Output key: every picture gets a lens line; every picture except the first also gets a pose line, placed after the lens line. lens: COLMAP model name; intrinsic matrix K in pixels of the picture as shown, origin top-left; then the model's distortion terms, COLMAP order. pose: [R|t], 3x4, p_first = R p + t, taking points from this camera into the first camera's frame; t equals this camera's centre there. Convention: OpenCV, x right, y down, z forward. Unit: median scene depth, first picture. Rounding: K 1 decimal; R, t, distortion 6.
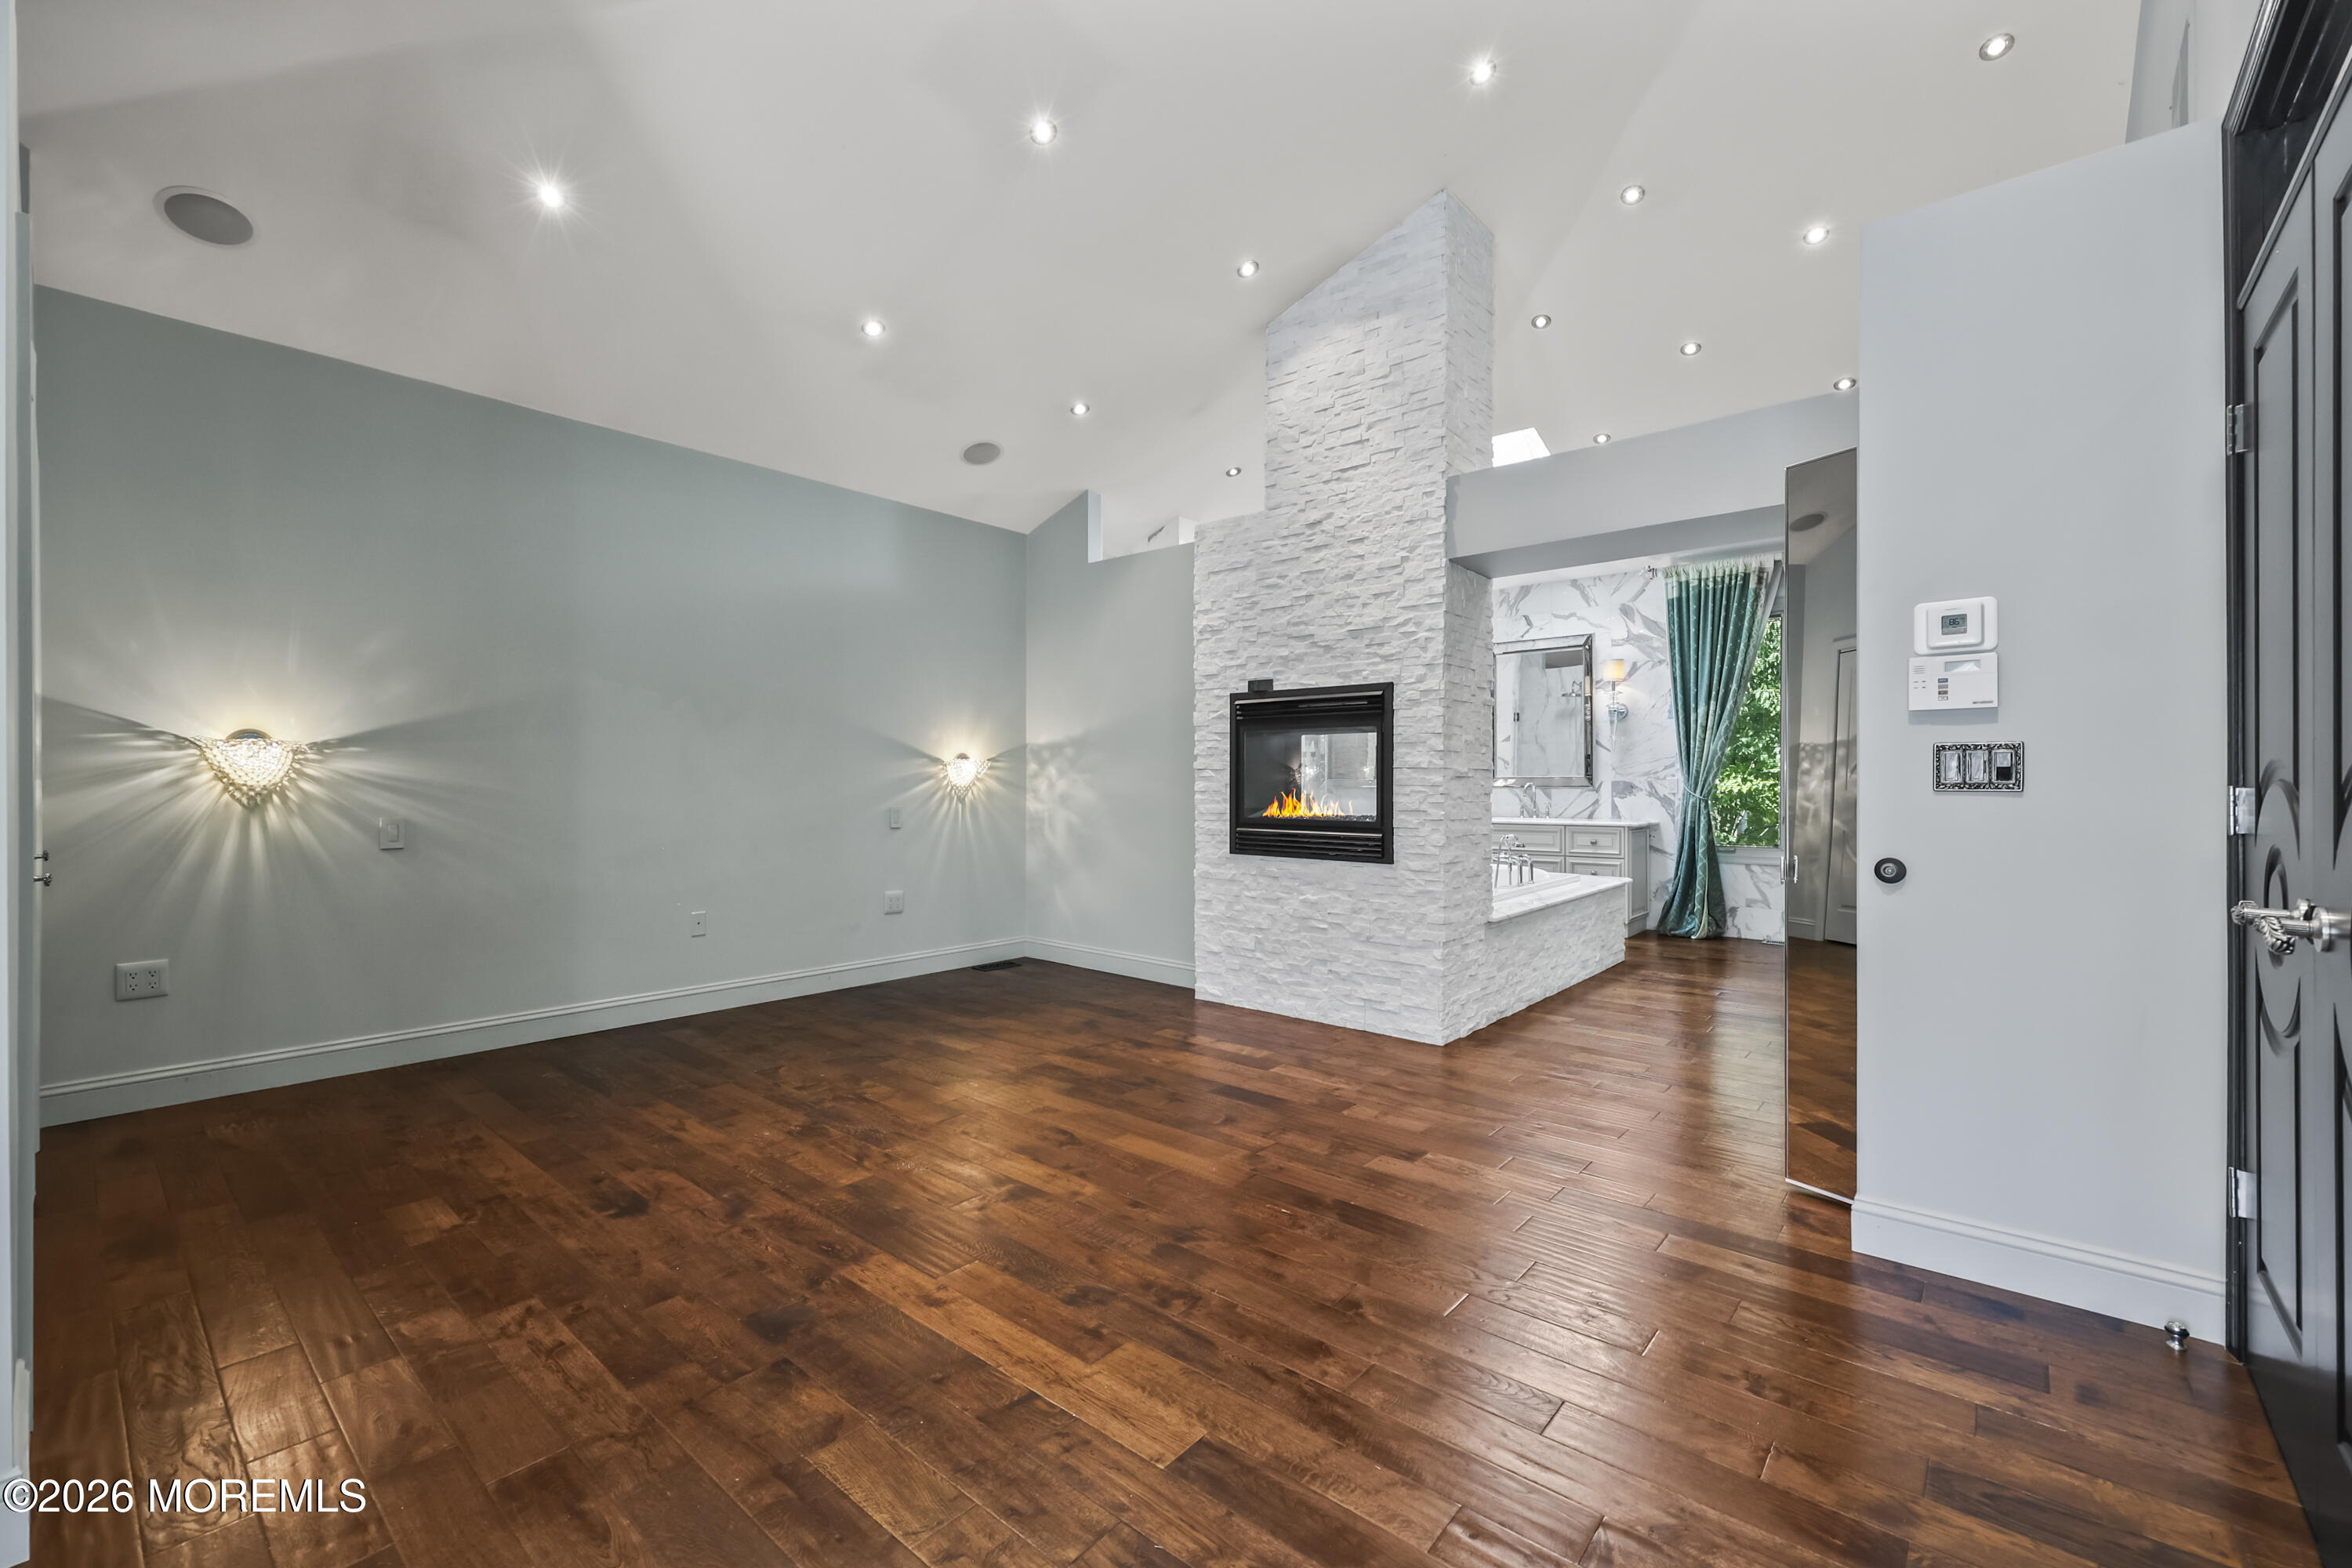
lens RADIAL K [[979.7, 0, 1176.0], [0, 979.7, 784.0], [0, 0, 1]] dist [-0.000896, -0.000241]
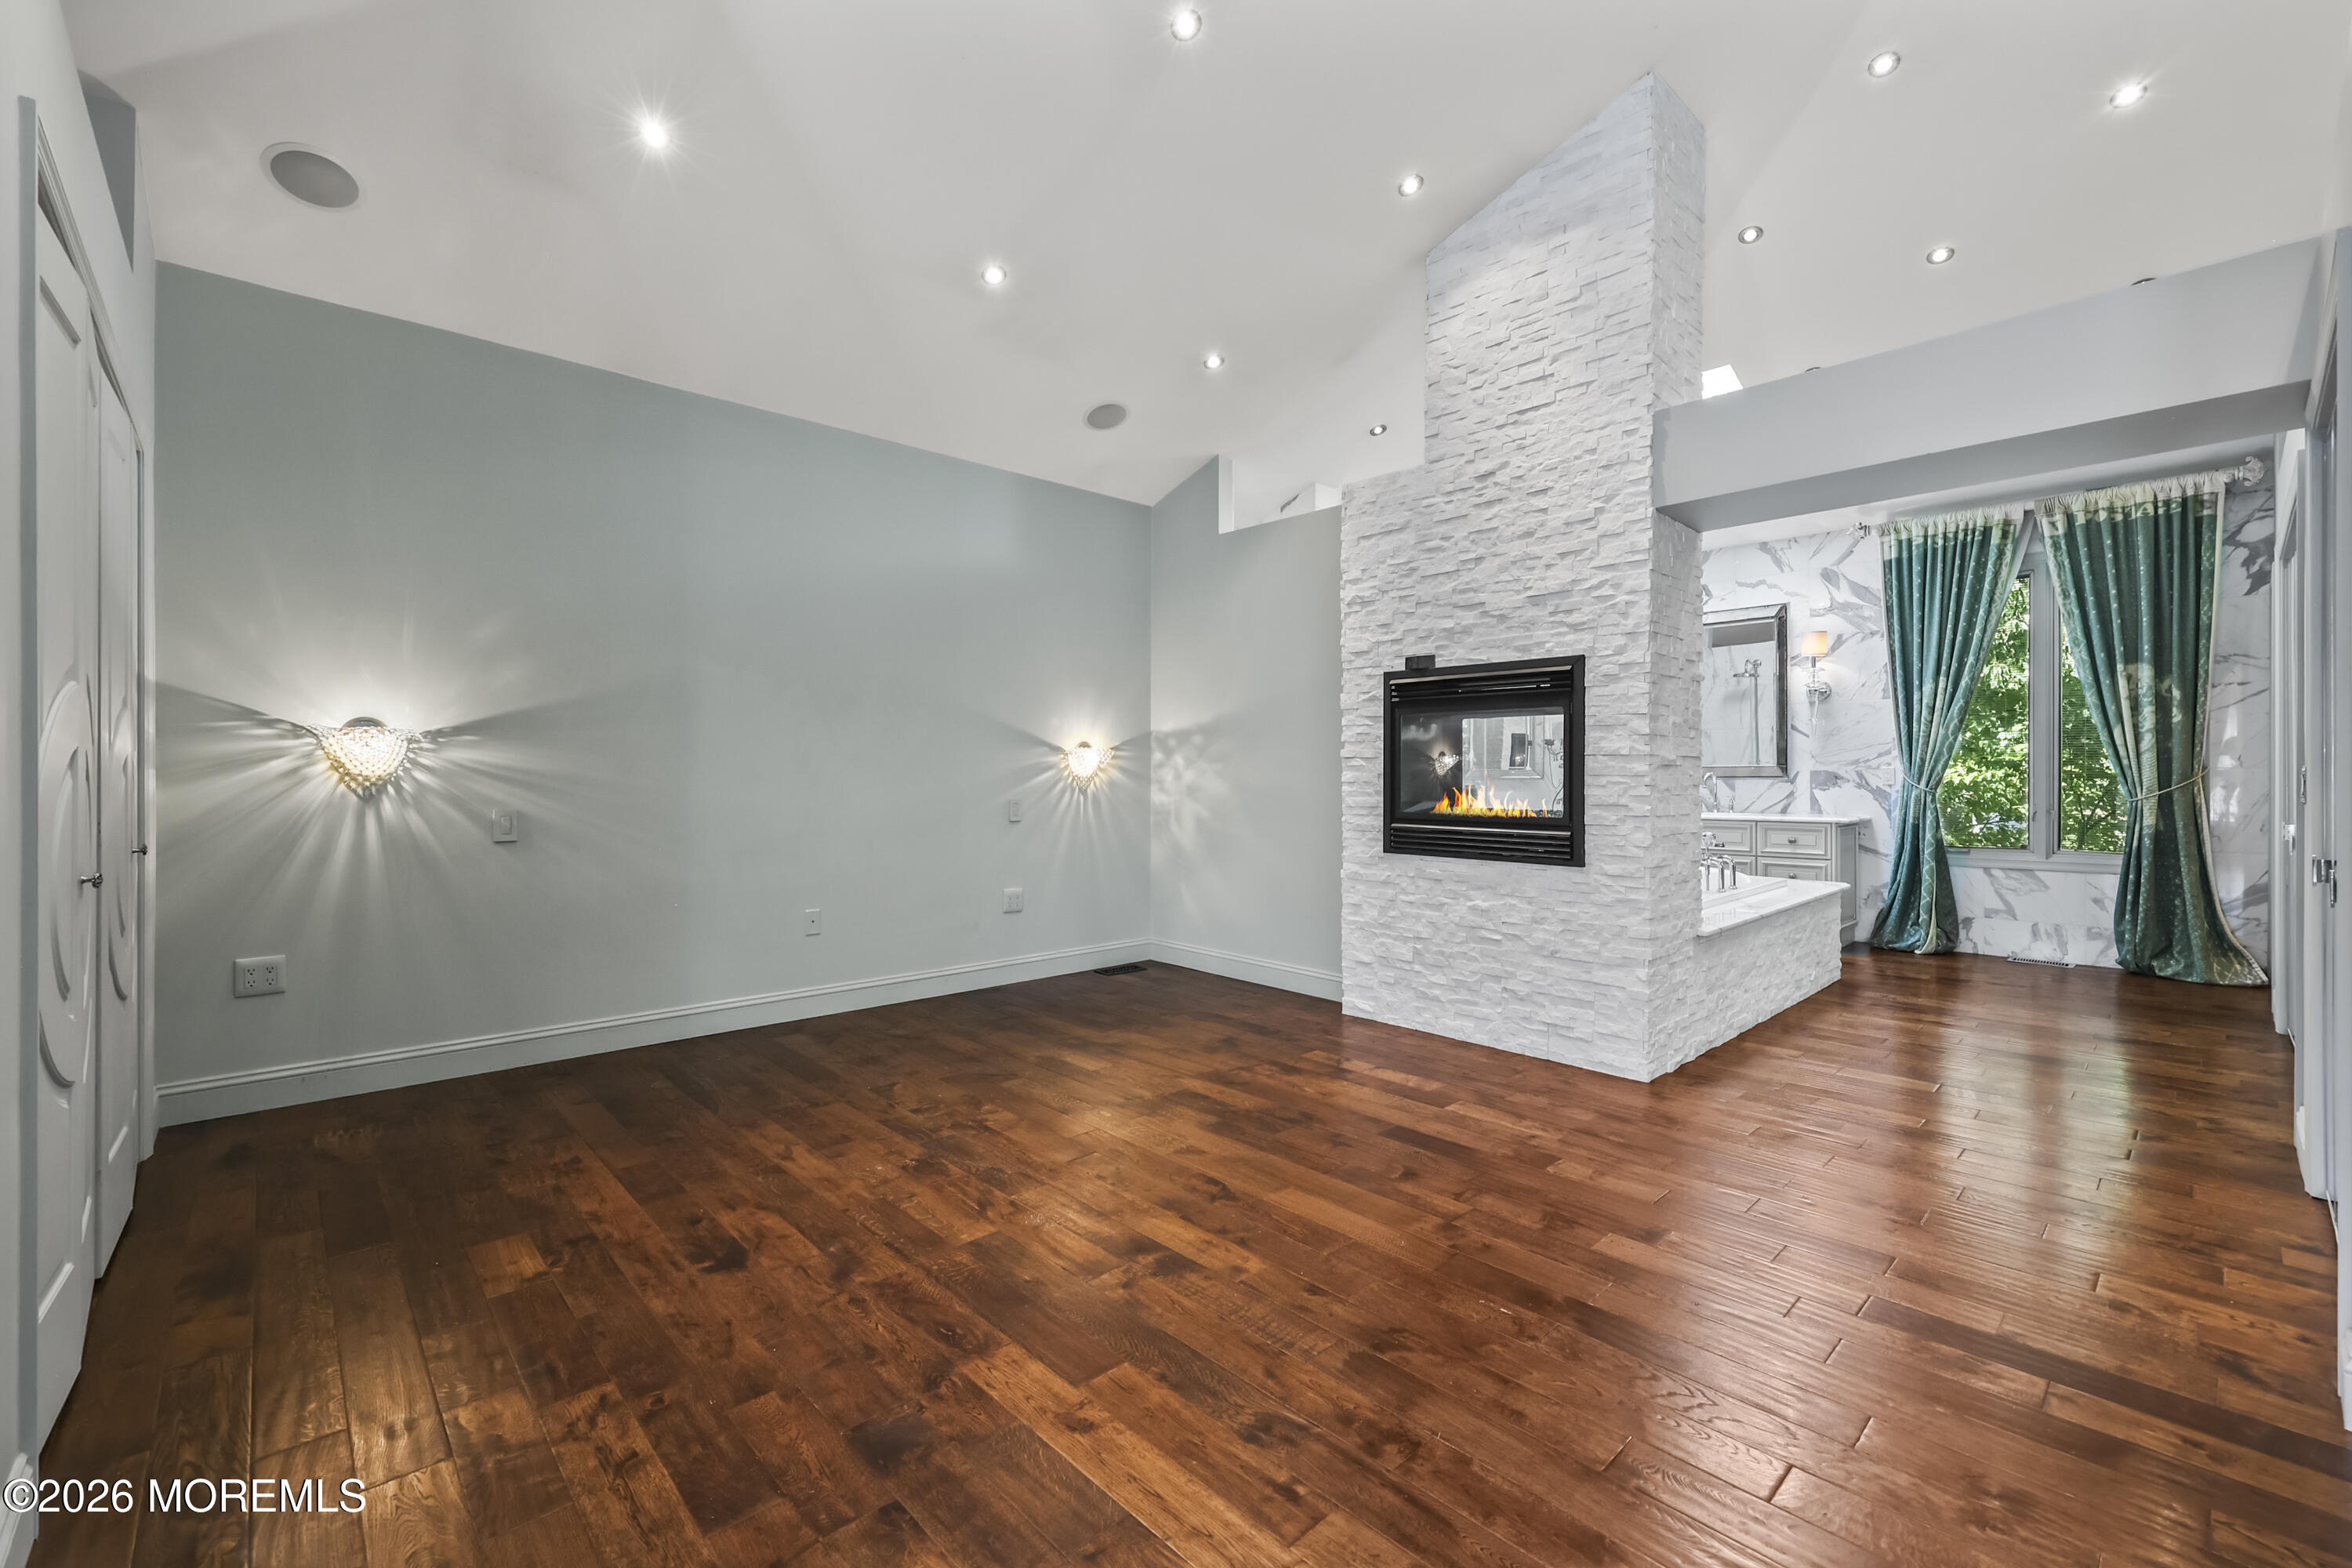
lens RADIAL K [[969.9, 0, 1172.0], [0, 969.9, 772.4], [0, 0, 1]] dist [0.000121, 0.000135]
pose [[0.993994, -0.000552, -0.109436, -0.045773], [0.000253, 0.999996, -0.002744, 0.000988], [0.109437, 0.002700, 0.993990, 0.121568]]
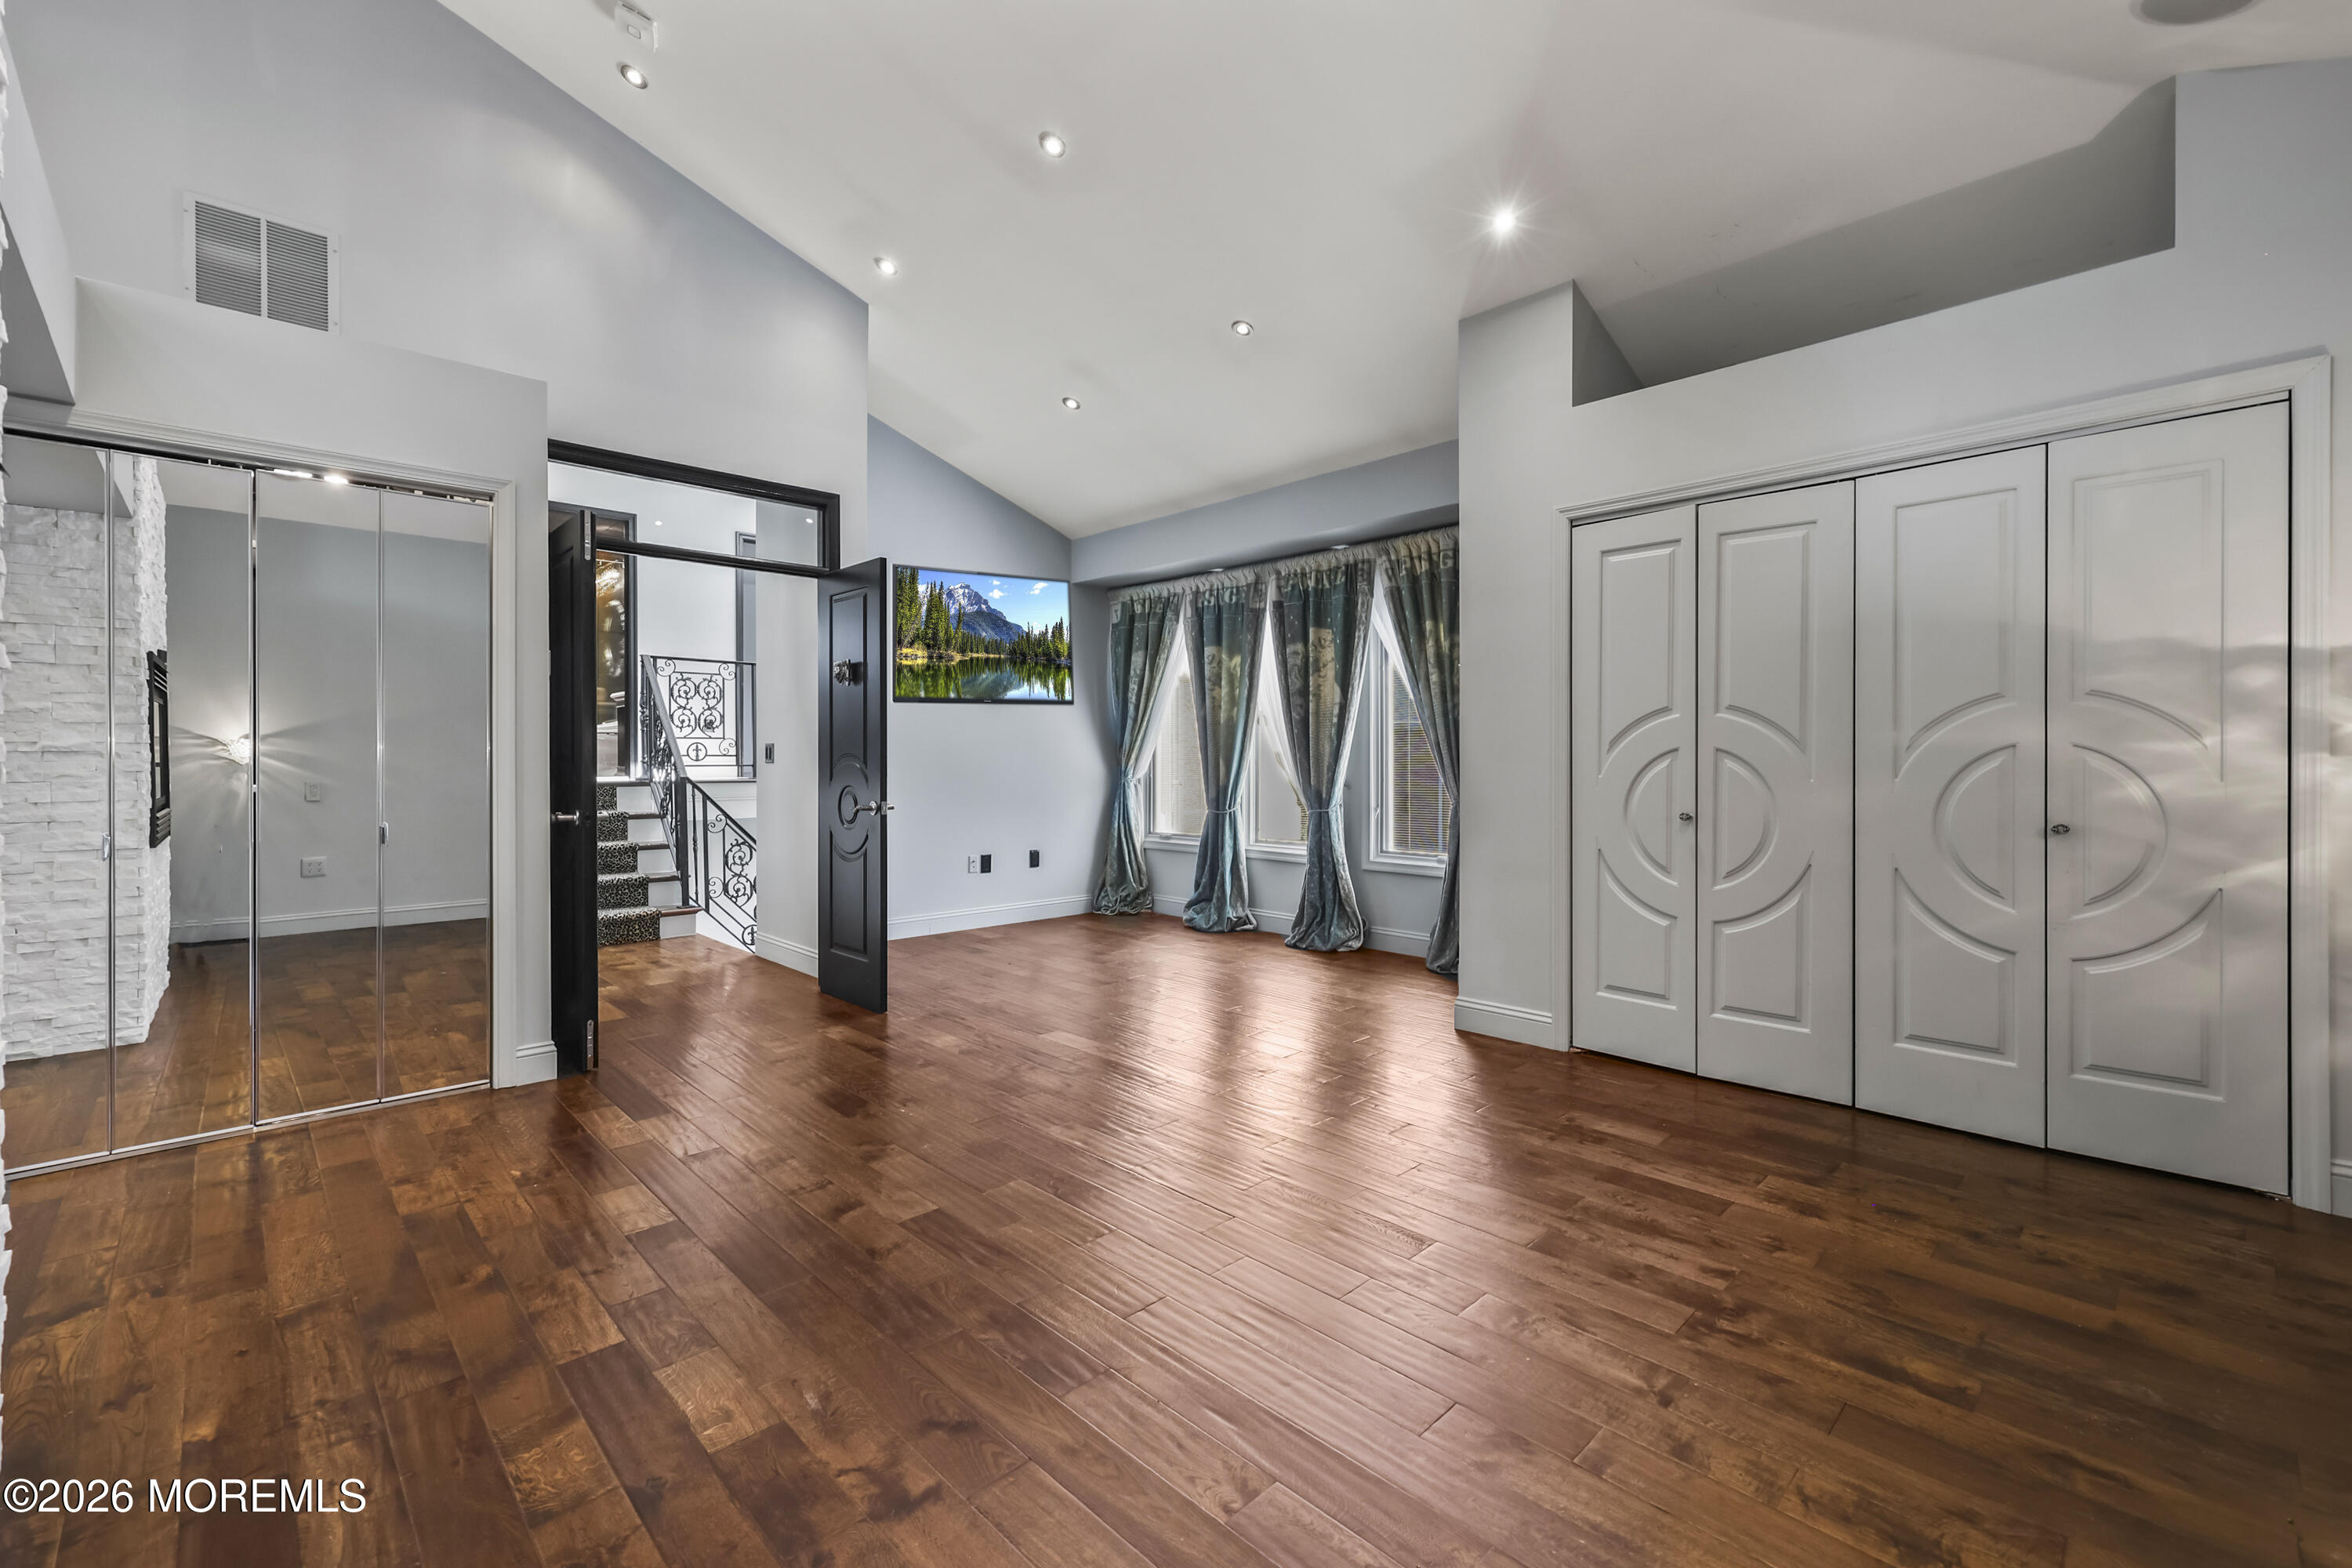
lens RADIAL K [[979.7, 0, 1176.0], [0, 979.7, 784.0], [0, 0, 1]] dist [-0.000896, -0.000241]
pose [[-0.996015, 0.000736, 0.089180, -0.217375], [0.002756, 0.999742, 0.022533, 0.001115], [-0.089140, 0.022689, -0.995761, 1.400463]]
